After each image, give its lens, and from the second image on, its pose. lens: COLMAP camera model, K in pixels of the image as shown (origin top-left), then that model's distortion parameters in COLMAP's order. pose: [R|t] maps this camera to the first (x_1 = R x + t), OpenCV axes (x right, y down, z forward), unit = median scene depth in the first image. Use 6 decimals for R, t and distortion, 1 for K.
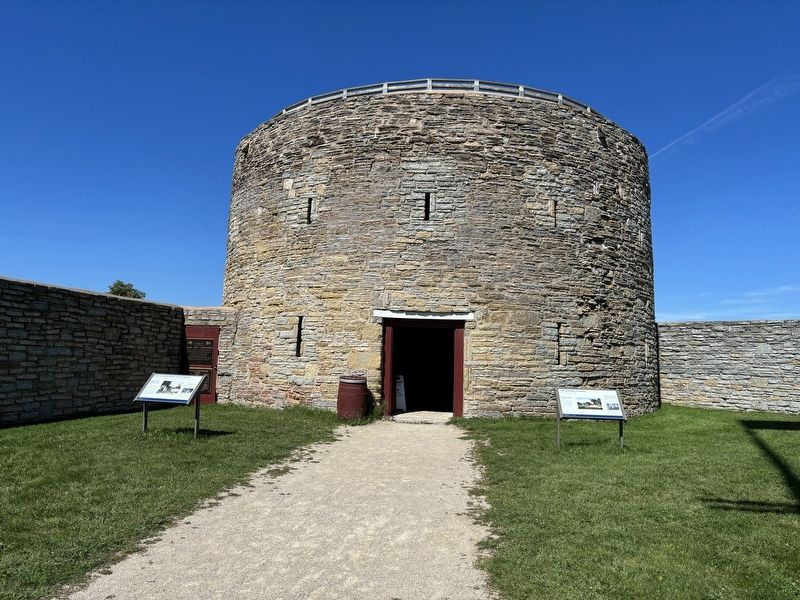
lens RADIAL K [[611.1, 0, 400.9], [0, 611.1, 300.9], [0, 0, 1]] dist [0.031768, -0.043634]
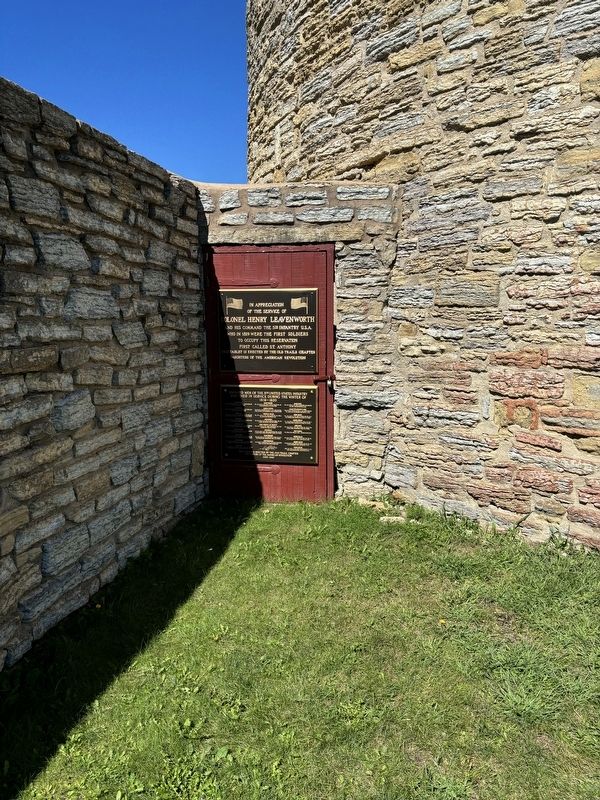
lens RADIAL K [[611.1, 0, 299.6], [0, 611.1, 400.1], [0, 0, 1]] dist [0.031768, -0.043634]
pose [[0.998868, -0.041411, 0.023403, -0.332965], [0.034853, 0.972002, 0.232372, 0.047139], [-0.032371, -0.231293, 0.972345, 0.722032]]
